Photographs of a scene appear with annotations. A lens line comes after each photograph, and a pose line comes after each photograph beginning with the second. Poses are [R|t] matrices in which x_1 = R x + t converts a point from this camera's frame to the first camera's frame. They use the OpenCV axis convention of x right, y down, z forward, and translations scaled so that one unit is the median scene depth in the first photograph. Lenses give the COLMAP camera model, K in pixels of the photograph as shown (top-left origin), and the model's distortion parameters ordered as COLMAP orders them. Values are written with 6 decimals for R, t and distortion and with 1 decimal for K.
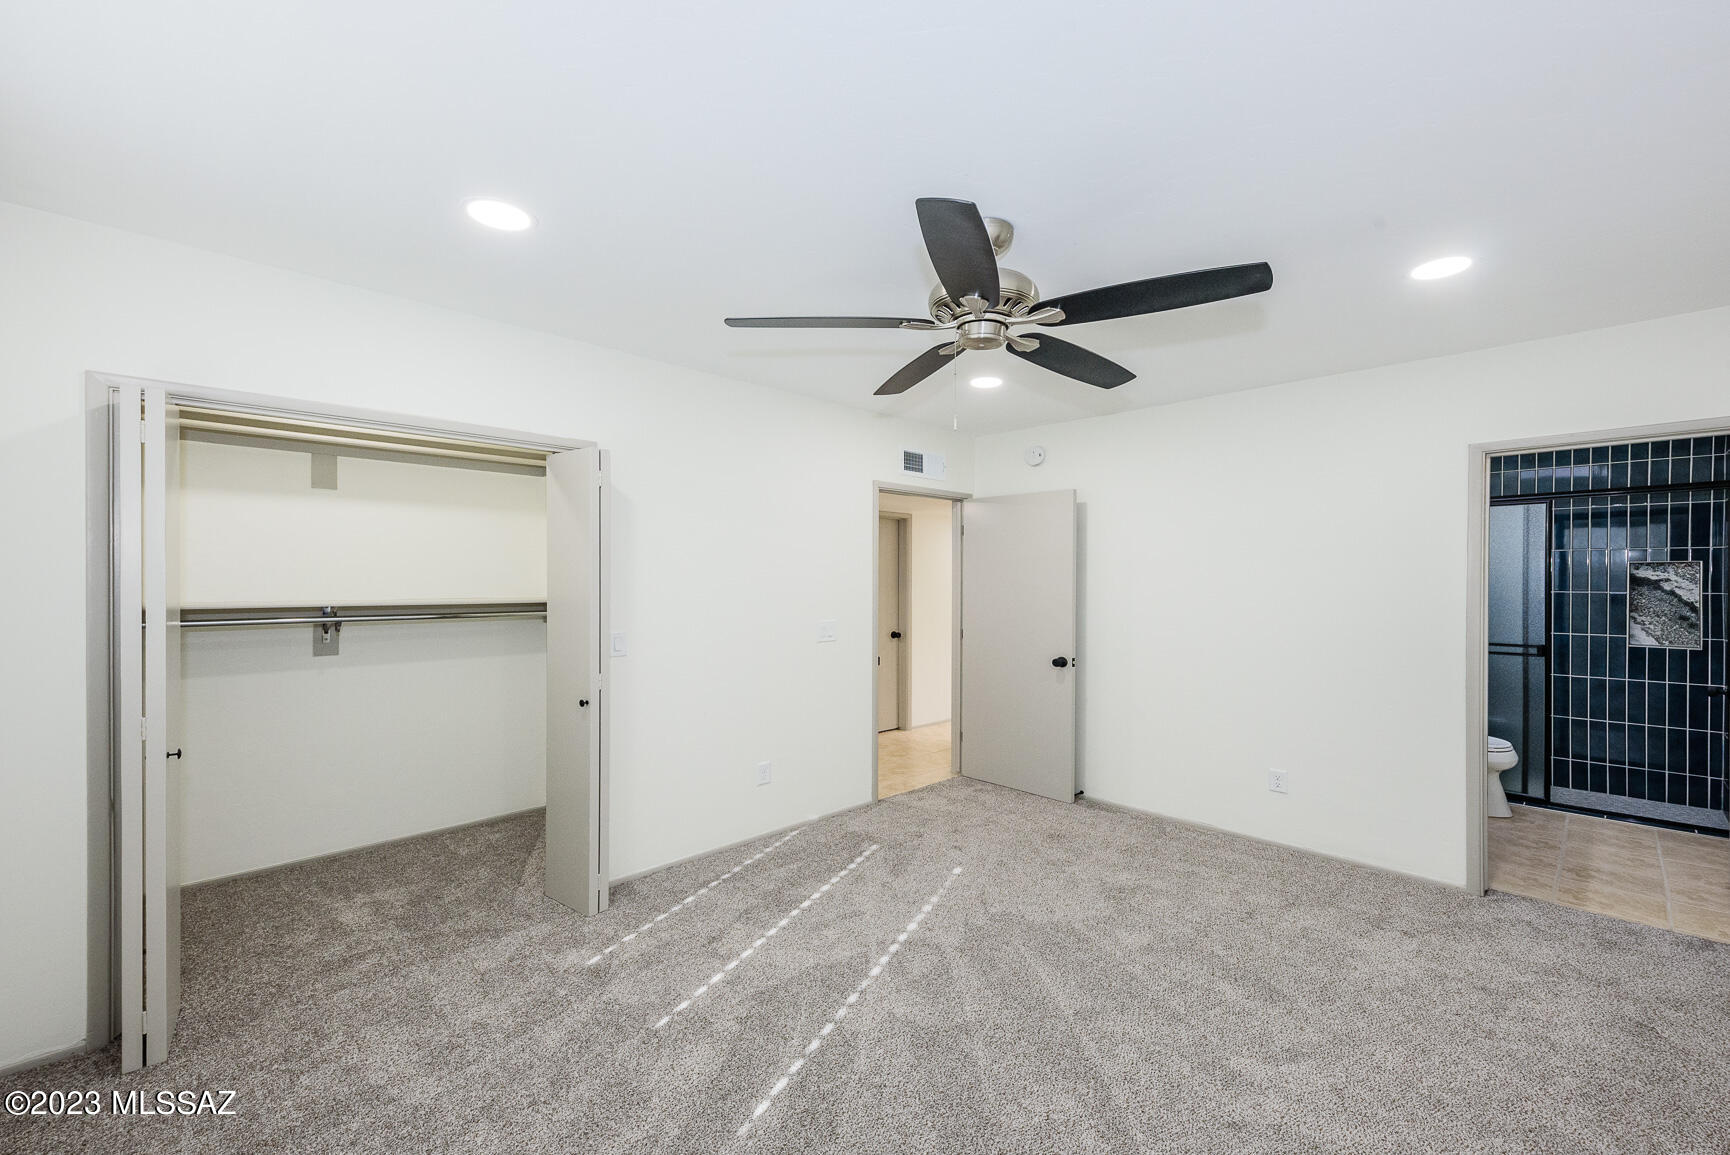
lens RADIAL K [[693.6, 0, 857.0], [0, 693.6, 588.4], [0, 0, 1]] dist [0.009387, -0.003254]
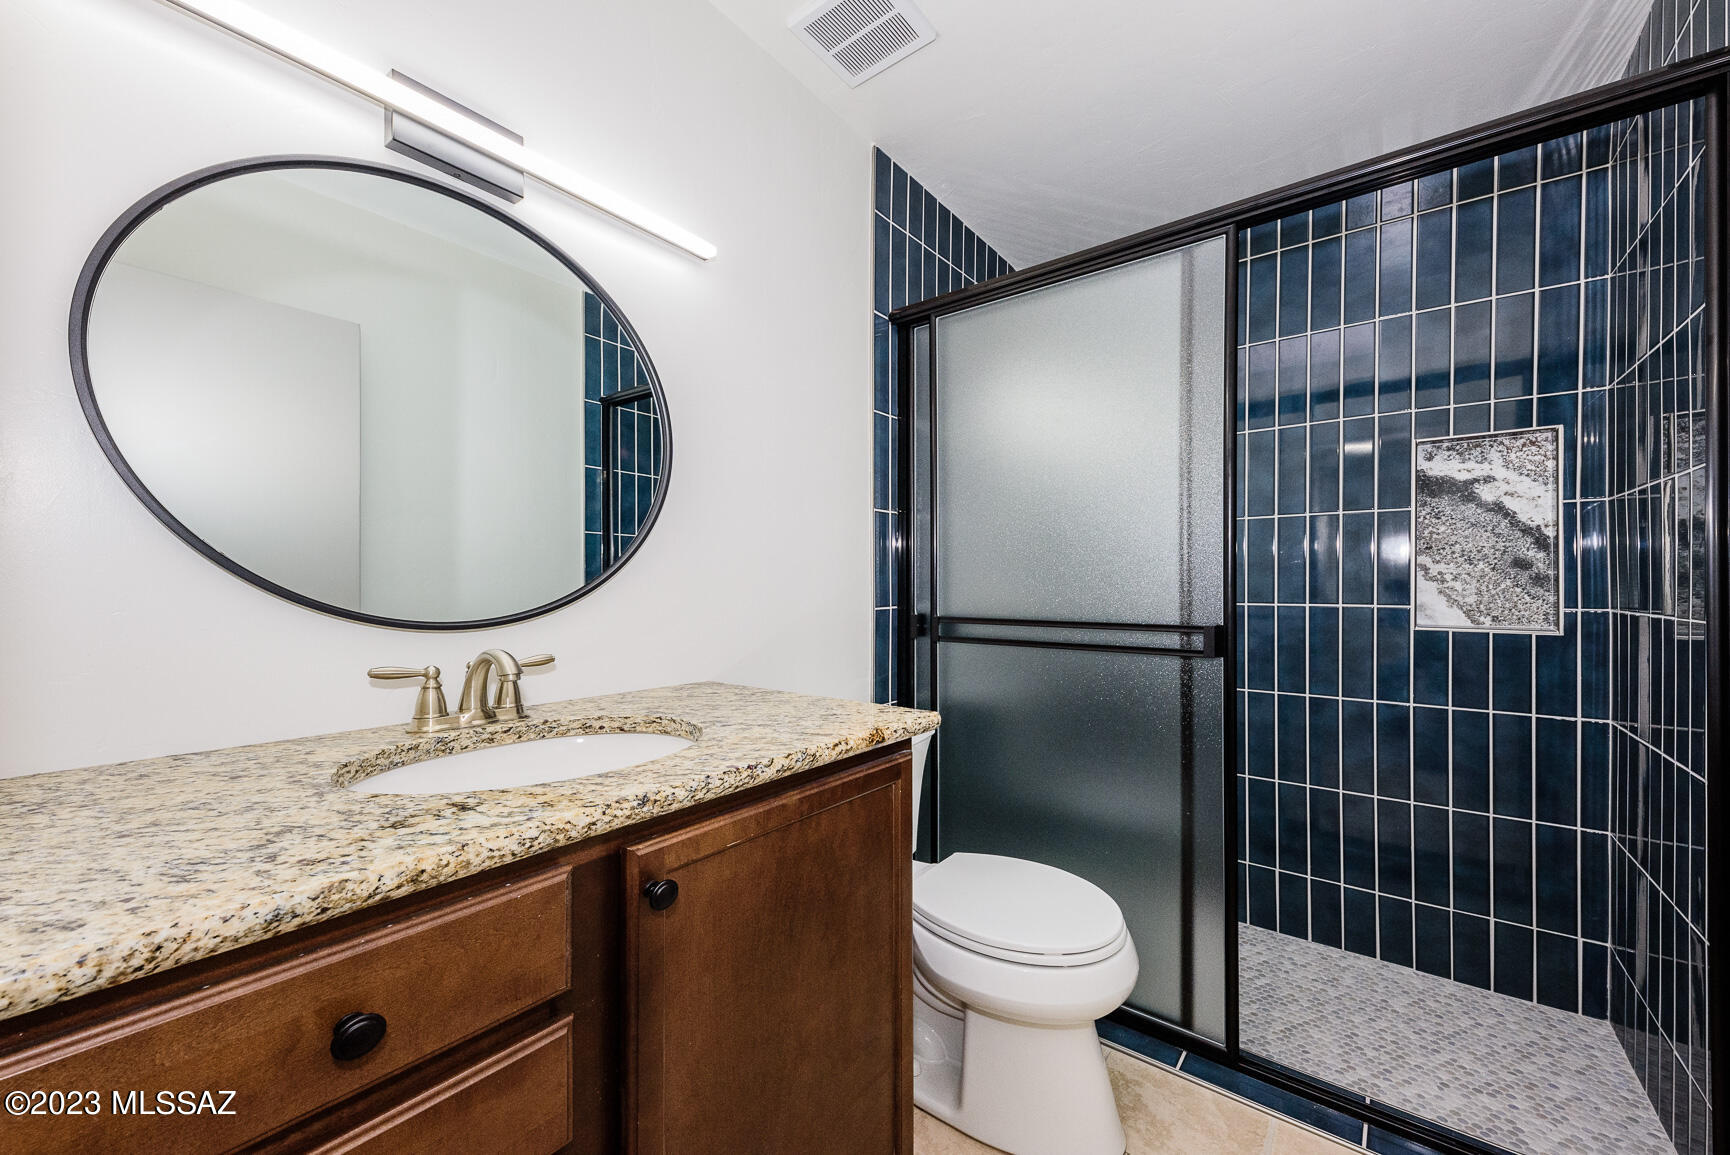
lens RADIAL K [[693.6, 0, 872.2], [0, 693.6, 576.4], [0, 0, 1]] dist [0.009387, -0.003254]
pose [[0.982463, 0.006227, 0.186354, 0.703984], [-0.004081, 0.999921, -0.011896, 0.057580], [-0.186414, 0.010927, 0.982411, 0.647753]]
